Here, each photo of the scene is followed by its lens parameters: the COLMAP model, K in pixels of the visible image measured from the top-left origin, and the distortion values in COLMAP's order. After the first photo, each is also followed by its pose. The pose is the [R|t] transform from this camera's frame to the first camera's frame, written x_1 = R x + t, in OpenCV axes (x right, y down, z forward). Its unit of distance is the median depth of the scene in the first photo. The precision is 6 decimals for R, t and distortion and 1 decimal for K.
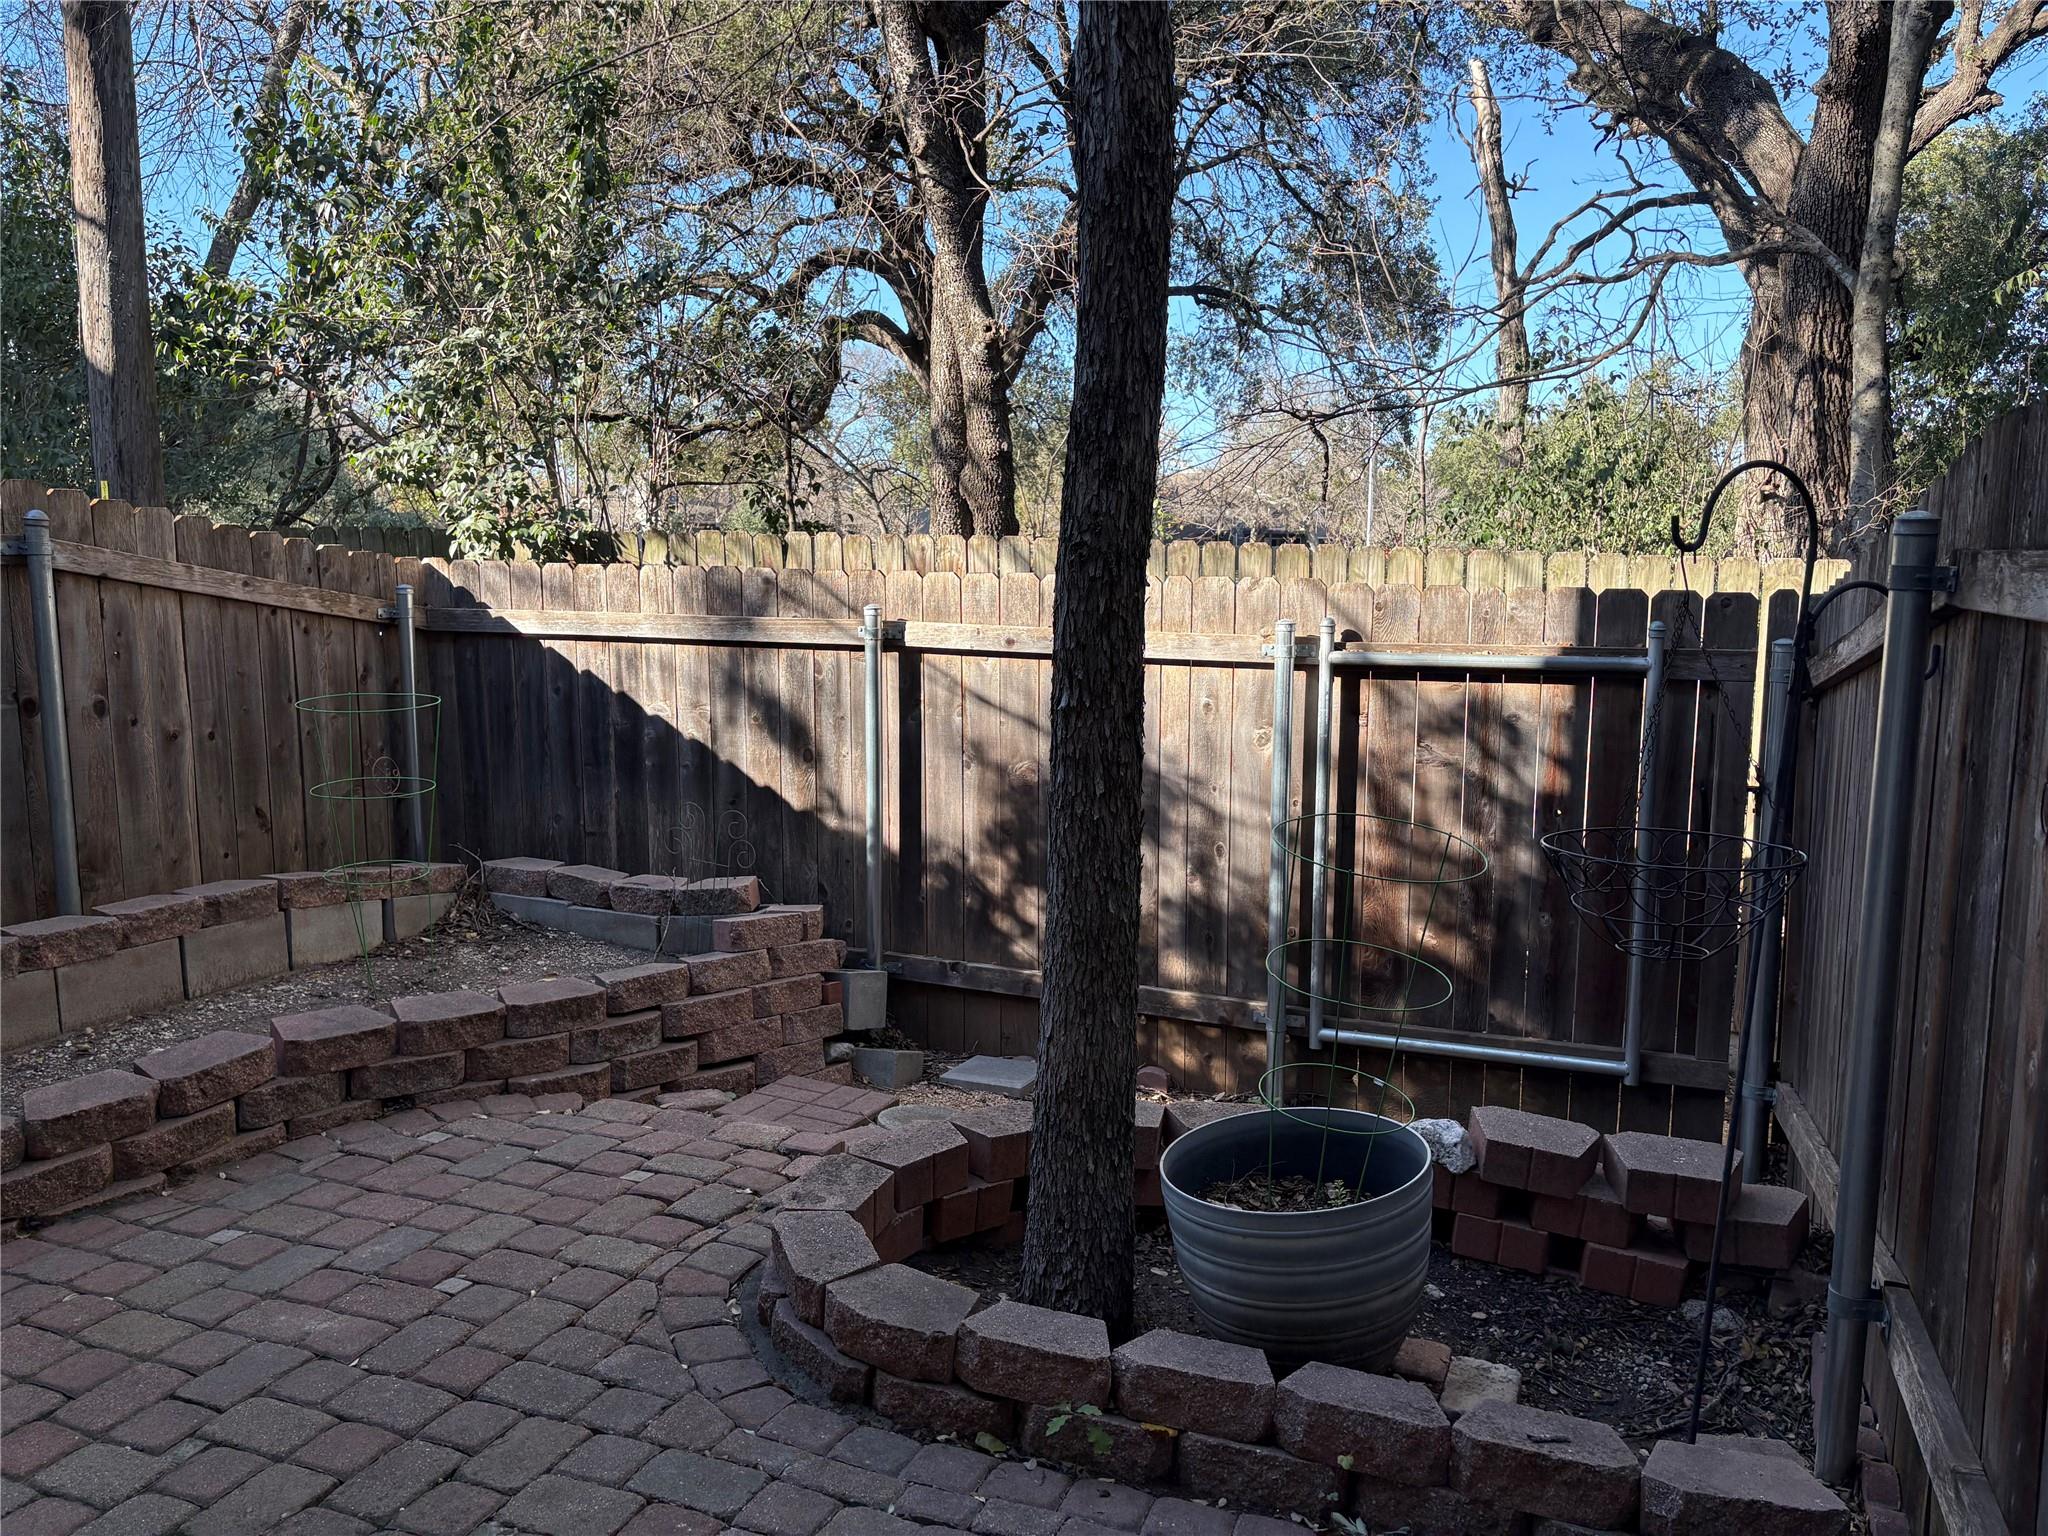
lens RADIAL K [[1587.8, 0, 1024.0], [0, 1587.8, 768.0], [0, 0, 1]] dist [0.003045, 0.004440]
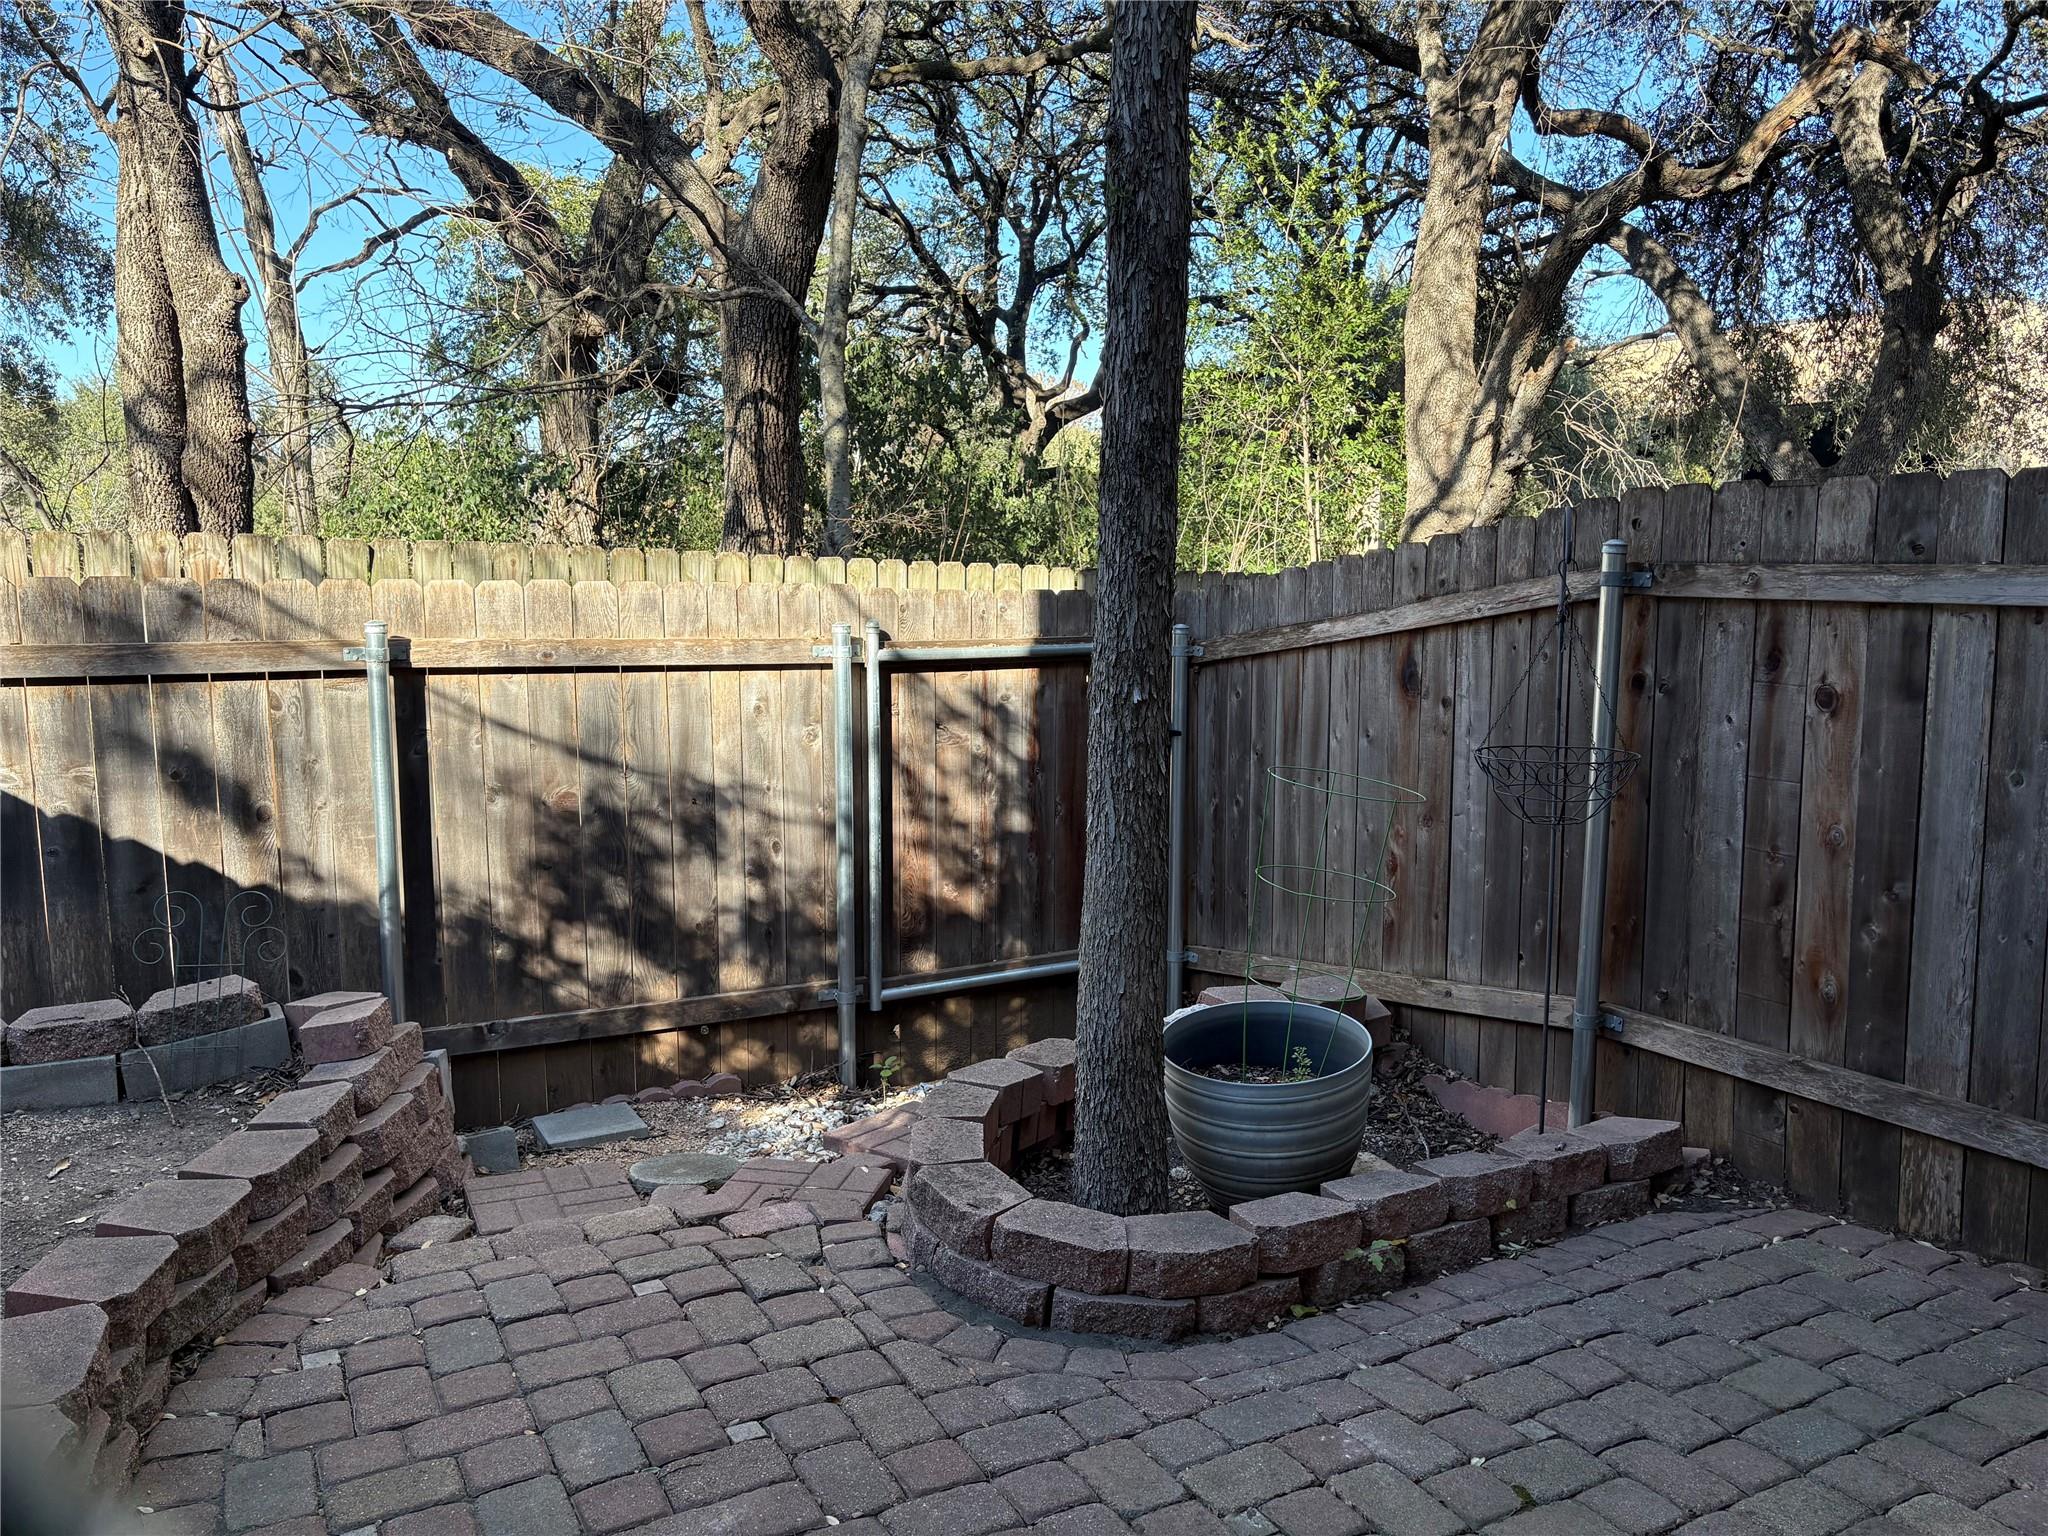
lens RADIAL K [[1611.8, 0, 1024.0], [0, 1611.8, 768.0], [0, 0, 1]] dist [0.021386, -0.001649]
pose [[0.616686, -0.101845, 0.780593, -0.614449], [0.102047, 0.993571, 0.049013, -0.036682], [-0.780567, 0.049431, 0.623114, 0.221869]]
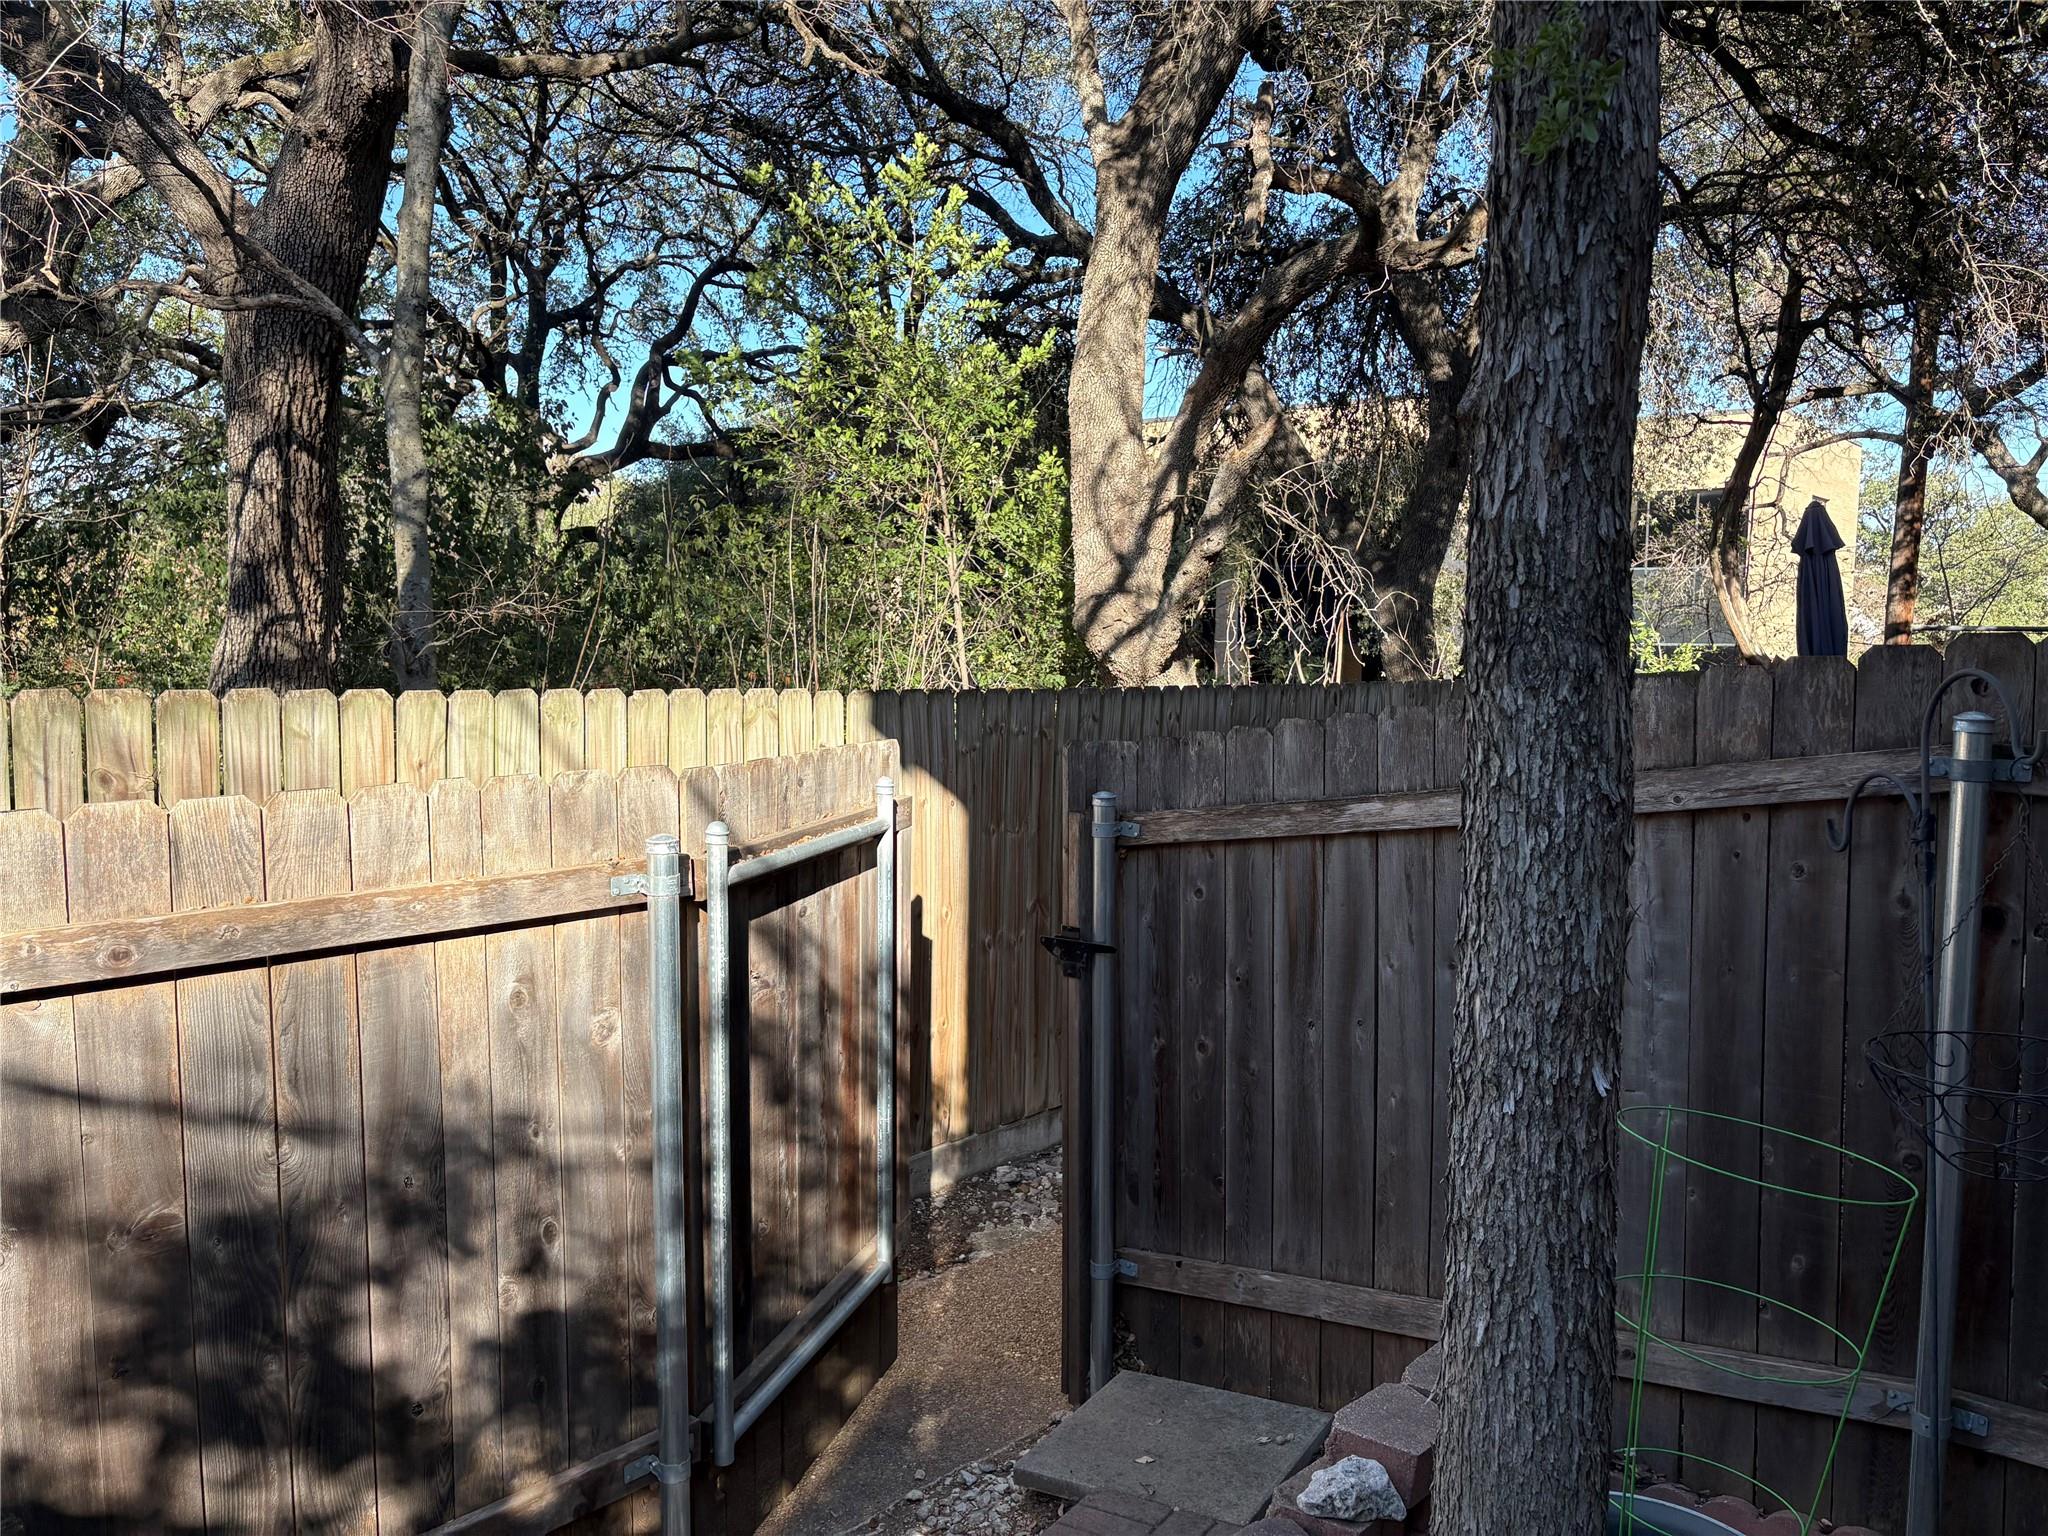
lens RADIAL K [[1539.1, 0, 1024.0], [0, 1539.1, 768.0], [0, 0, 1]] dist [0.035474, -0.054393]
pose [[0.315767, -0.095938, 0.943974, -0.367501], [0.120816, 0.990843, 0.060287, -0.136766], [-0.941114, 0.095010, 0.324466, 0.644320]]
